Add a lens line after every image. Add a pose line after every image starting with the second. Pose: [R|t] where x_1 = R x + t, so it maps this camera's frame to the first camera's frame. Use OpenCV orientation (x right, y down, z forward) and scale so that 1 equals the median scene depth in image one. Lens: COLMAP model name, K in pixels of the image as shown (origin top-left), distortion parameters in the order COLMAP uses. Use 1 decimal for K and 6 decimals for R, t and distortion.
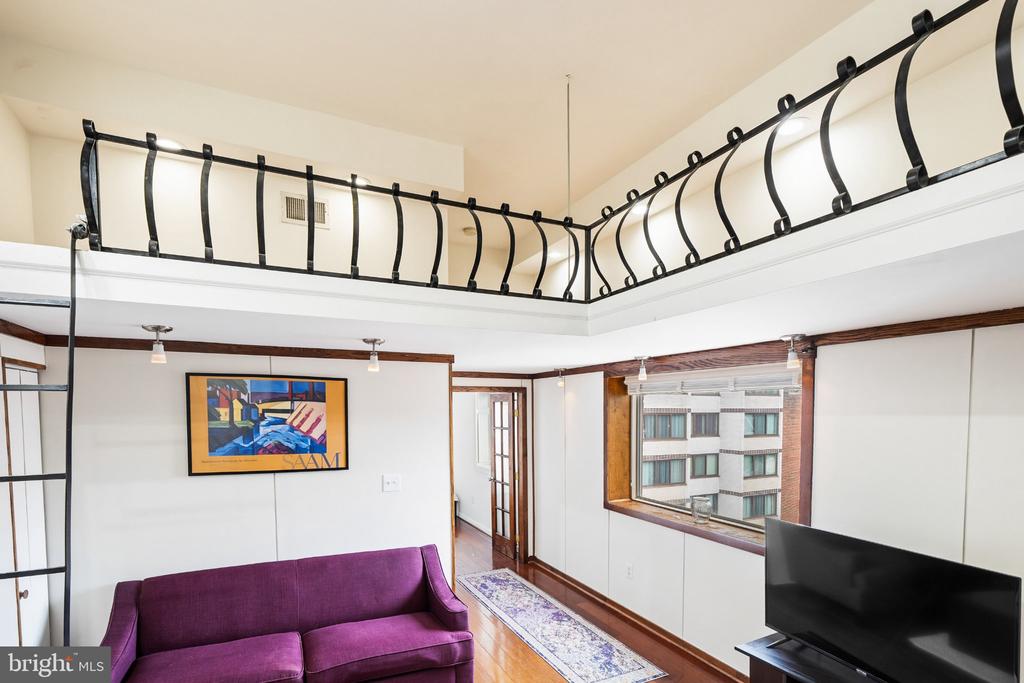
lens RADIAL K [[470.0, 0, 473.2], [0, 470.0, 439.4], [0, 0, 1]] dist [-0.000385, -0.000546]
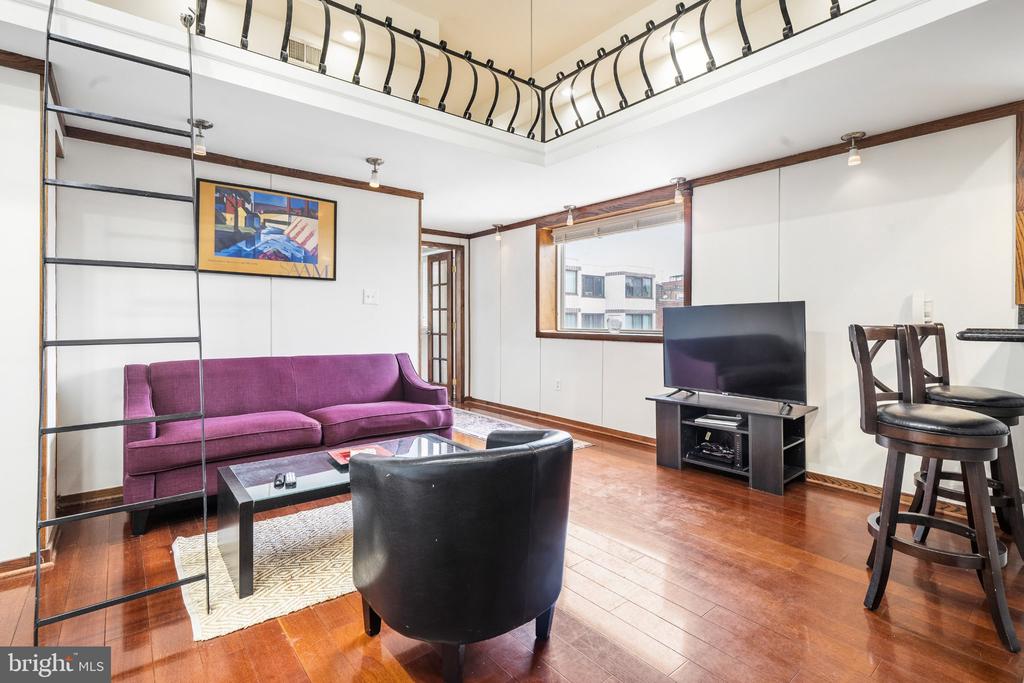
lens RADIAL K [[471.5, 0, 481.6], [0, 471.5, 324.1], [0, 0, 1]] dist [-0.000757, 0.000138]
pose [[0.973345, 0.008246, 0.229197, -0.191430], [0.001554, 0.999093, -0.042544, 0.230631], [-0.229340, 0.041766, 0.972450, -0.204108]]
